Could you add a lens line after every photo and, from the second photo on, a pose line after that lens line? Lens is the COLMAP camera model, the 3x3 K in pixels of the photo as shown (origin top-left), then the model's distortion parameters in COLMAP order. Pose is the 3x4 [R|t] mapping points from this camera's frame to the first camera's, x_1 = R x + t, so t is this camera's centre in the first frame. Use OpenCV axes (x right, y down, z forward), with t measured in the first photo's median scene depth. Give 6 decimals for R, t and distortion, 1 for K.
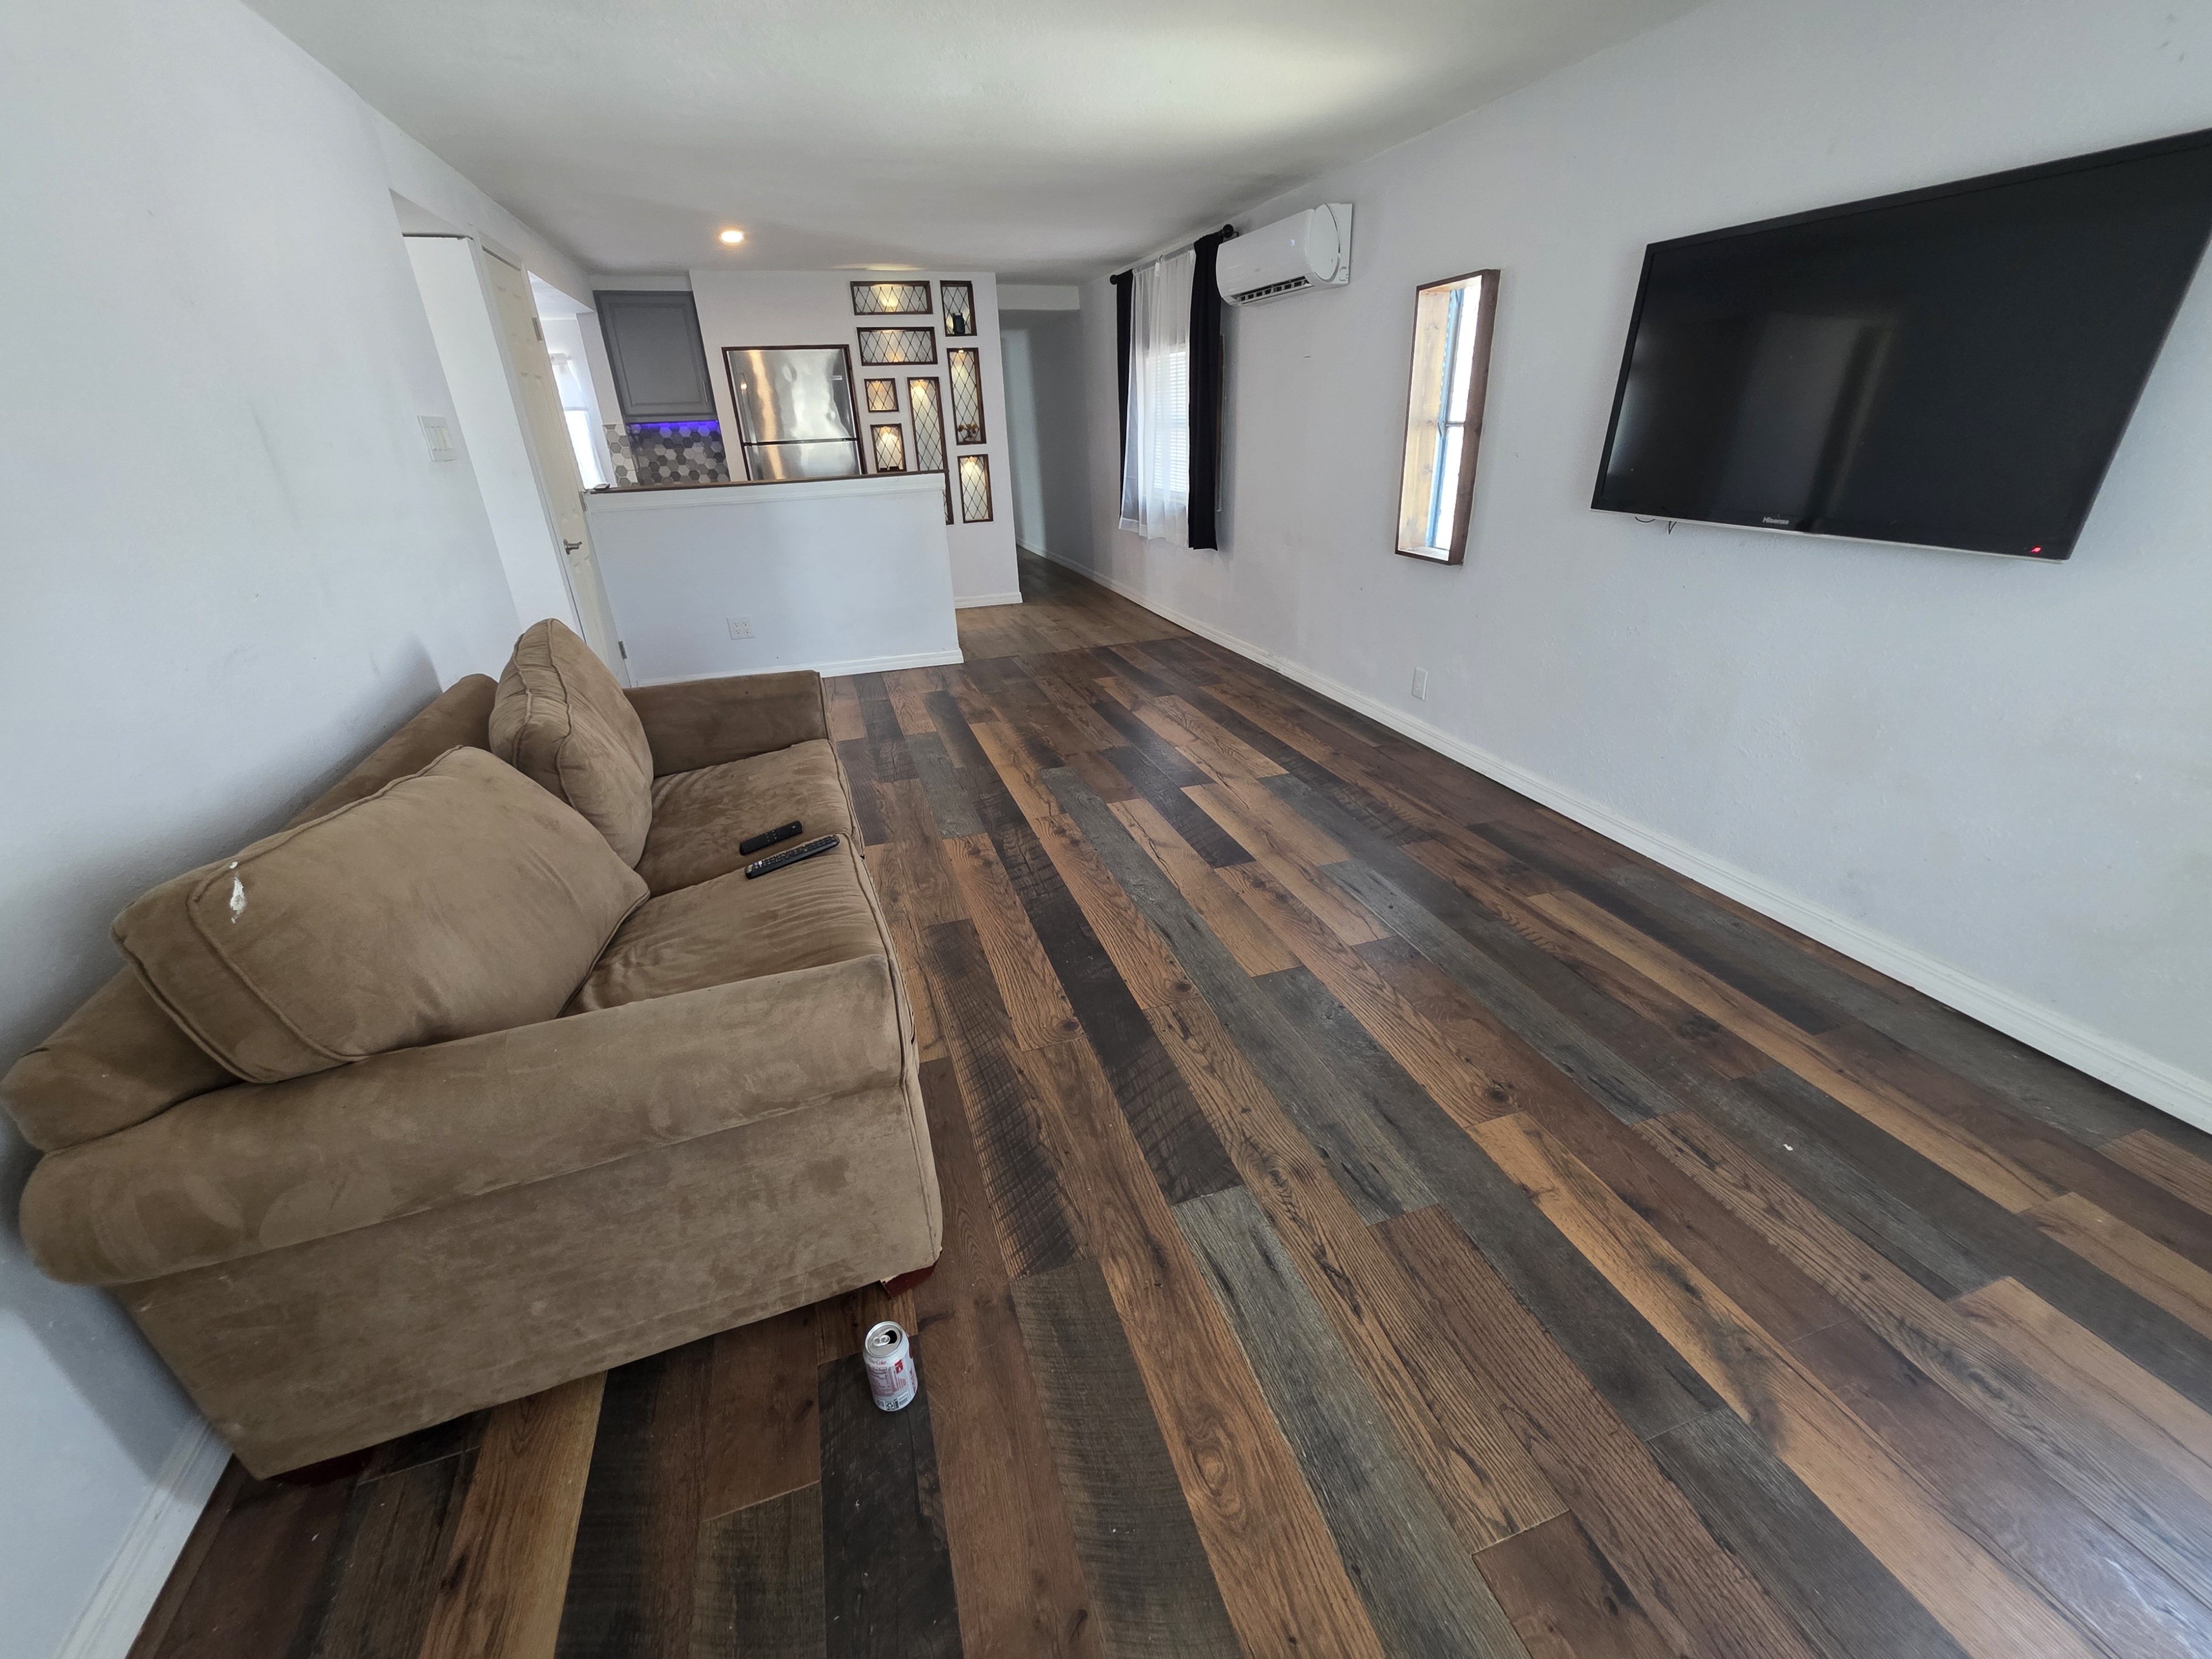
lens RADIAL K [[887.7, 0, 1113.0], [0, 887.7, 815.9], [0, 0, 1]] dist [0.002302, -0.001176]
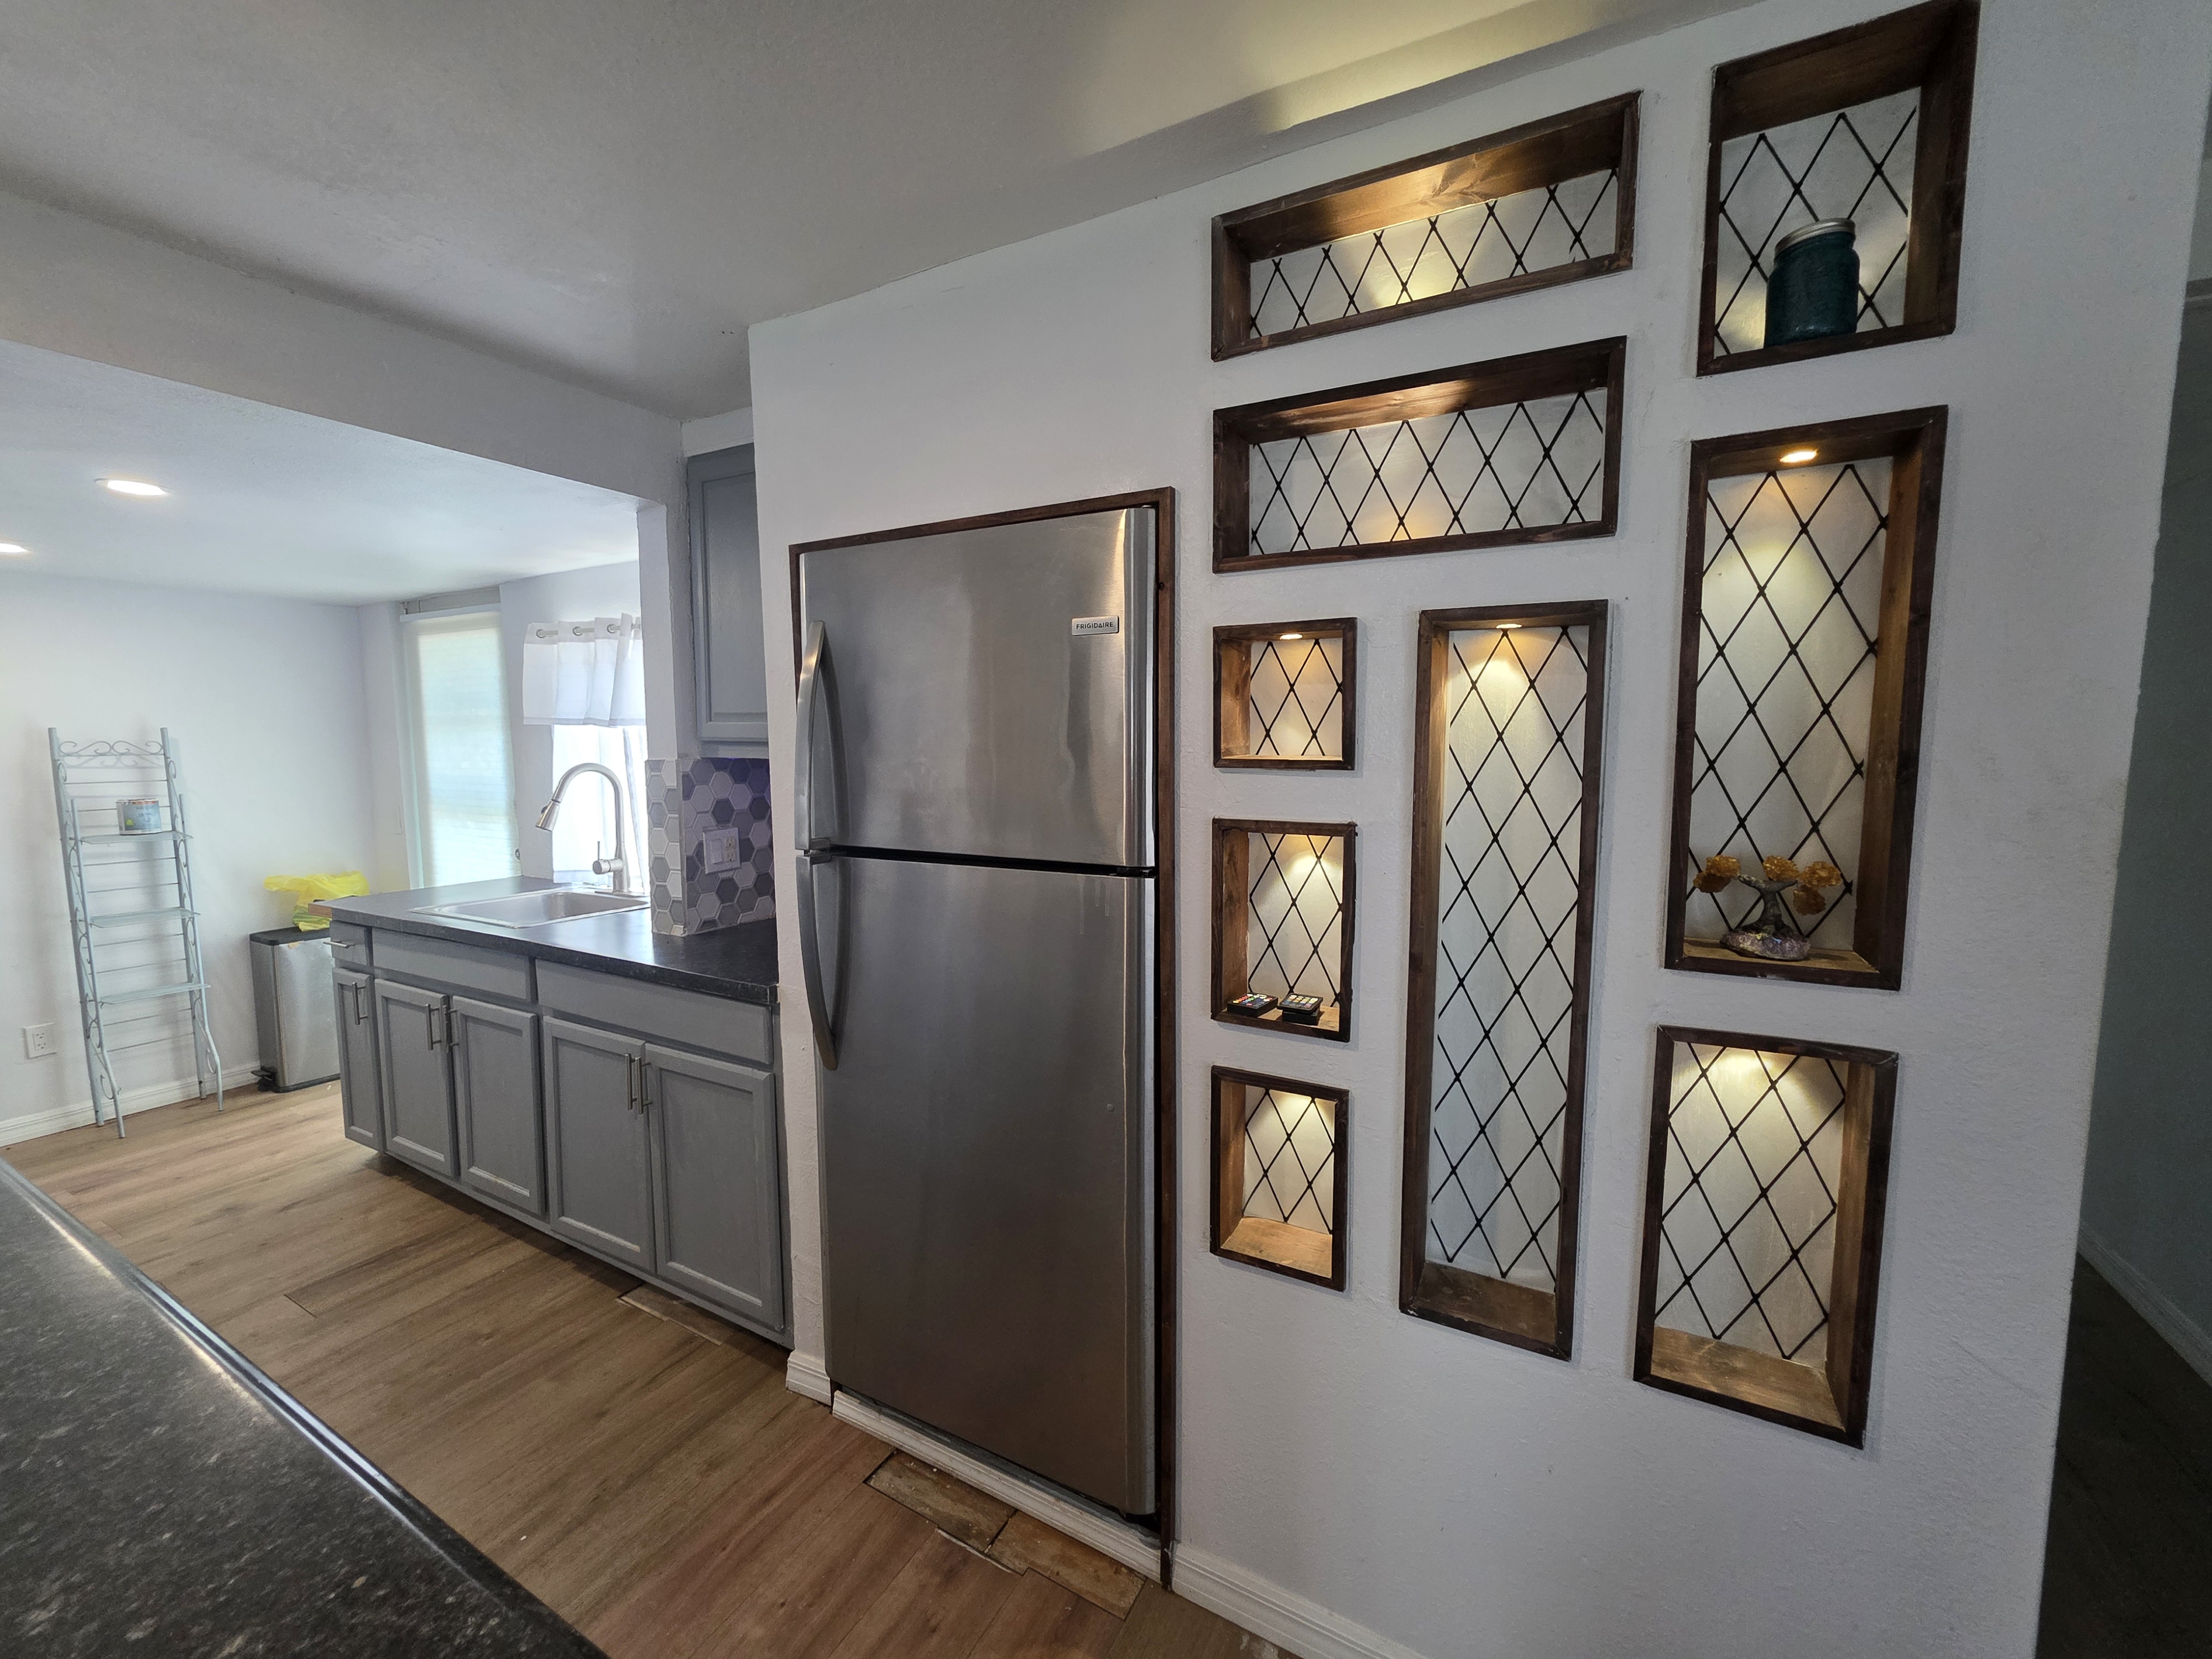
lens RADIAL K [[887.7, 0, 1106.1], [0, 887.7, 824.6], [0, 0, 1]] dist [0.002302, -0.001176]
pose [[0.676793, 0.106177, -0.728476, -0.263986], [-0.329173, 0.928758, -0.170451, -0.785245], [0.658480, 0.355155, 0.663528, 1.674018]]
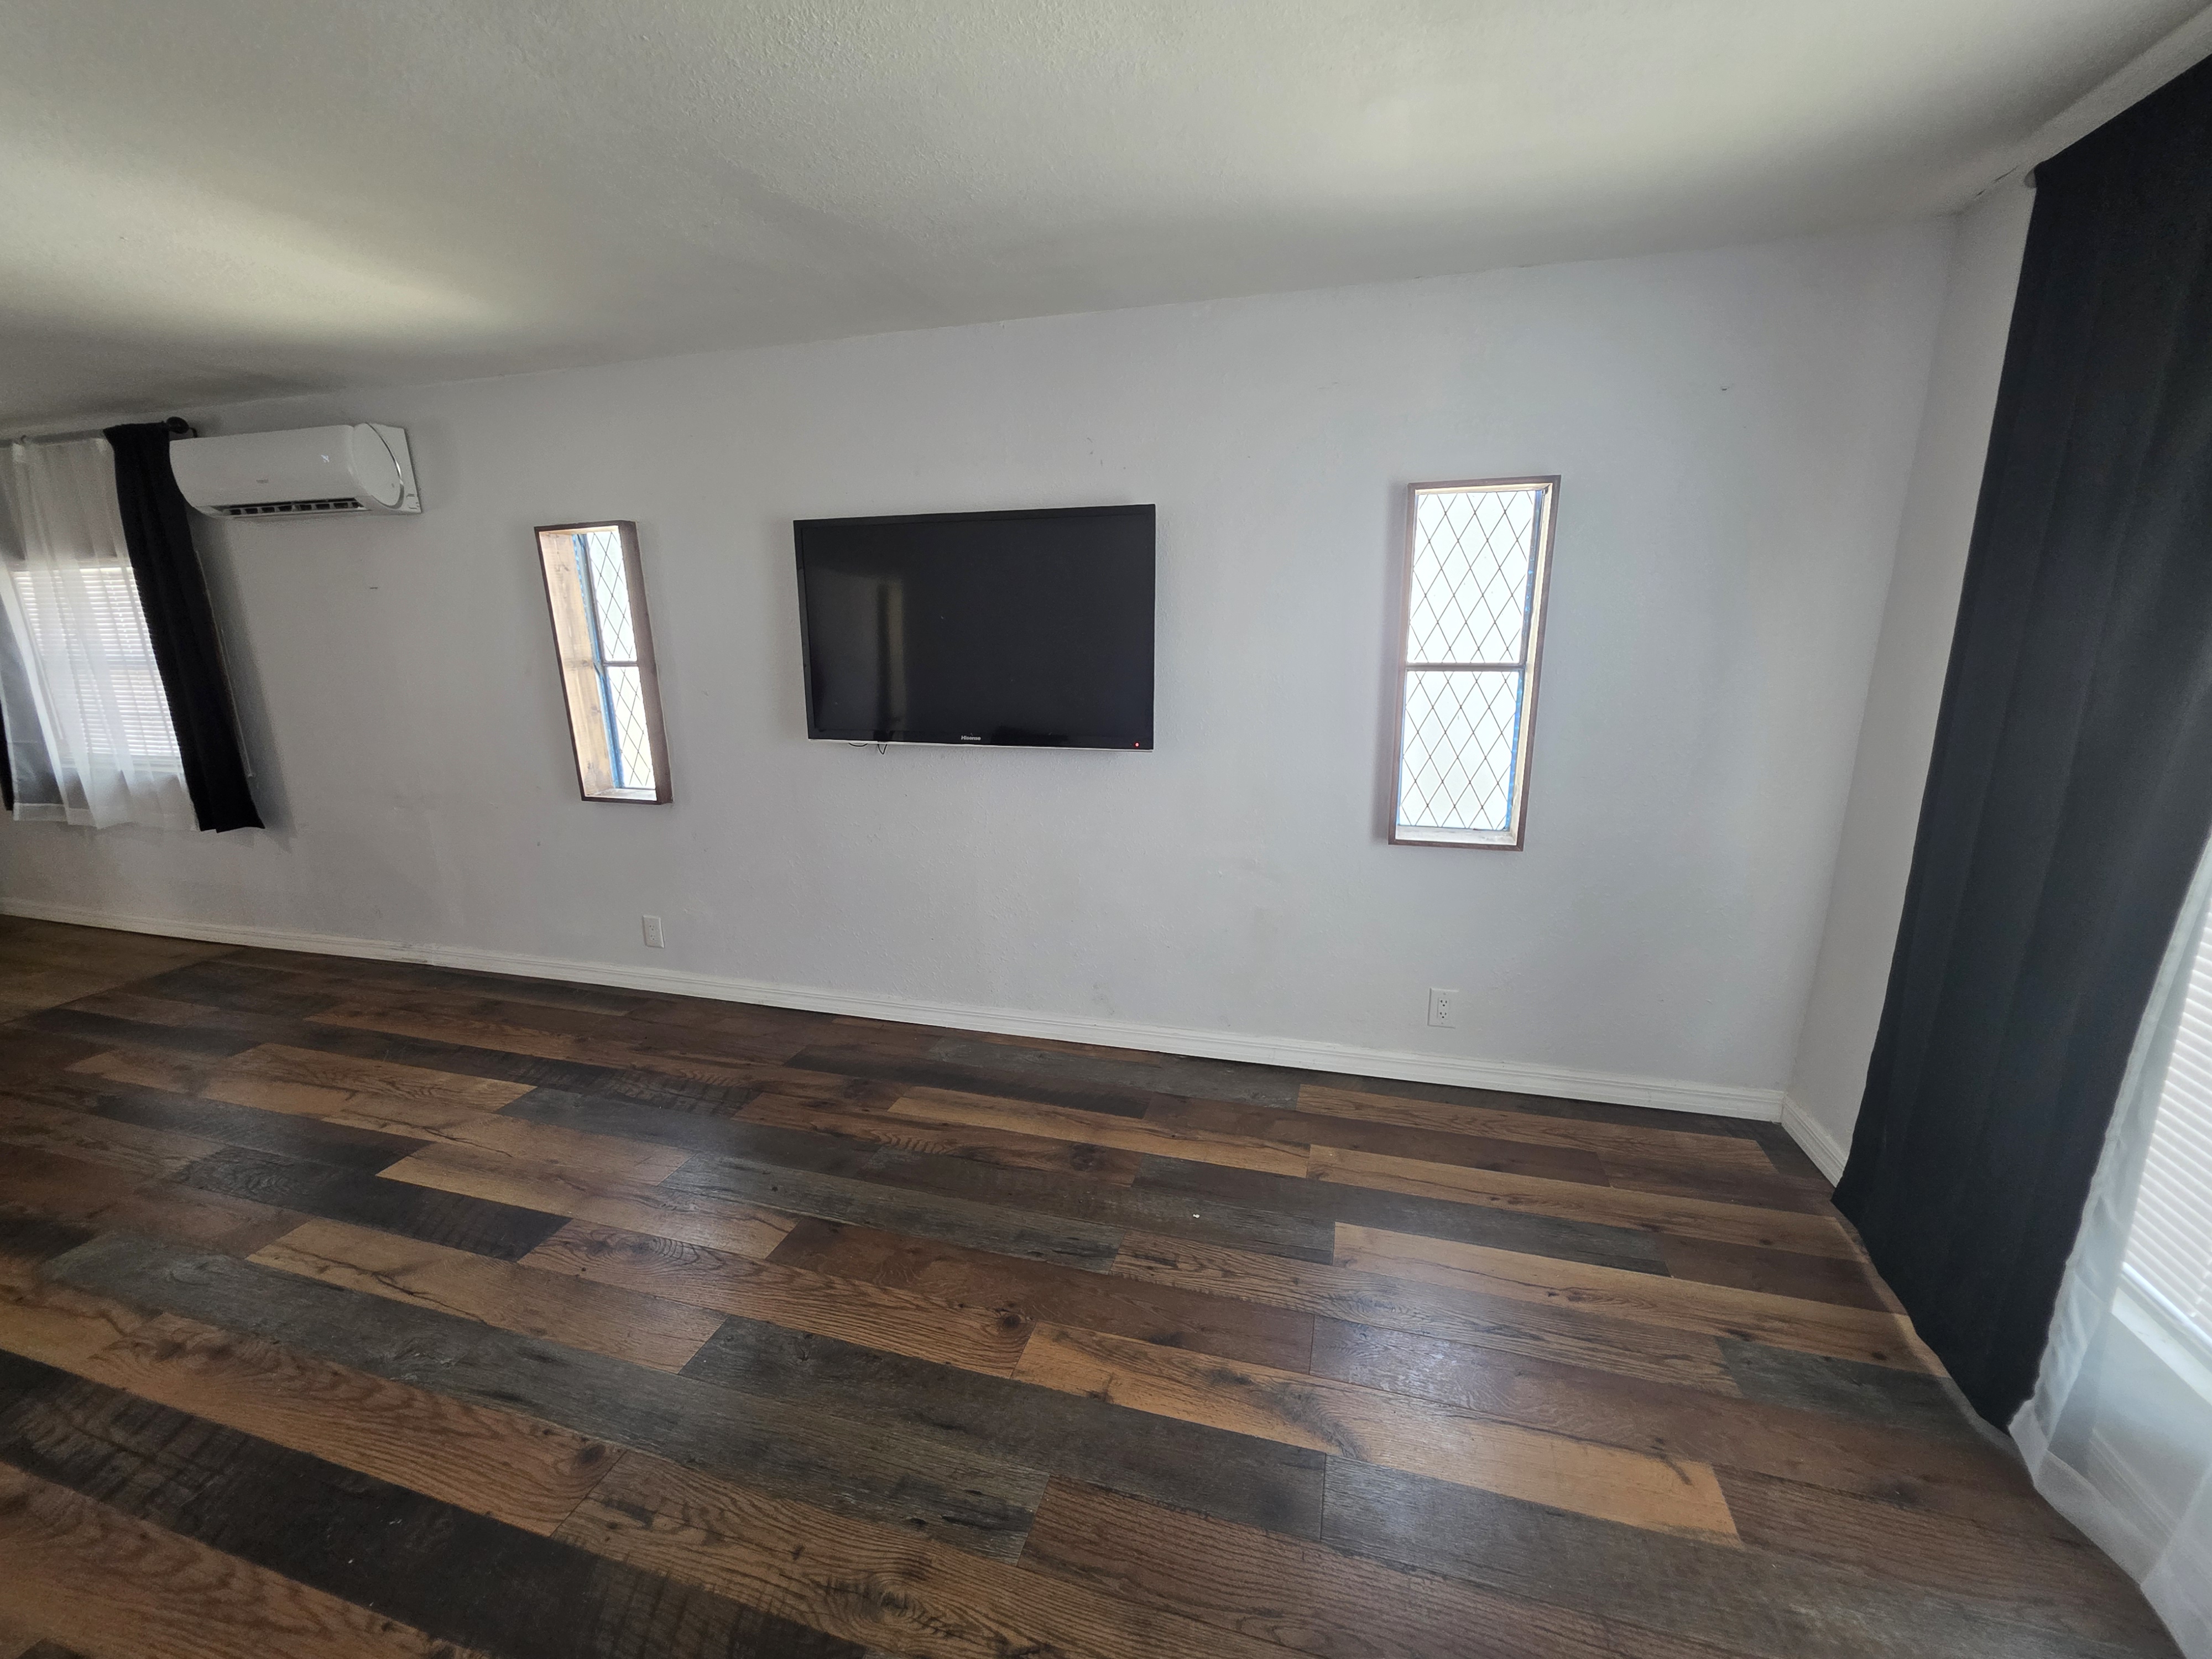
lens RADIAL K [[887.7, 0, 1107.5], [0, 887.7, 814.8], [0, 0, 1]] dist [0.002302, -0.001176]
pose [[0.569550, -0.166701, 0.804875, -0.116901], [0.339327, 0.939567, -0.045518, -0.075272], [-0.748645, 0.299040, 0.591697, 0.103114]]
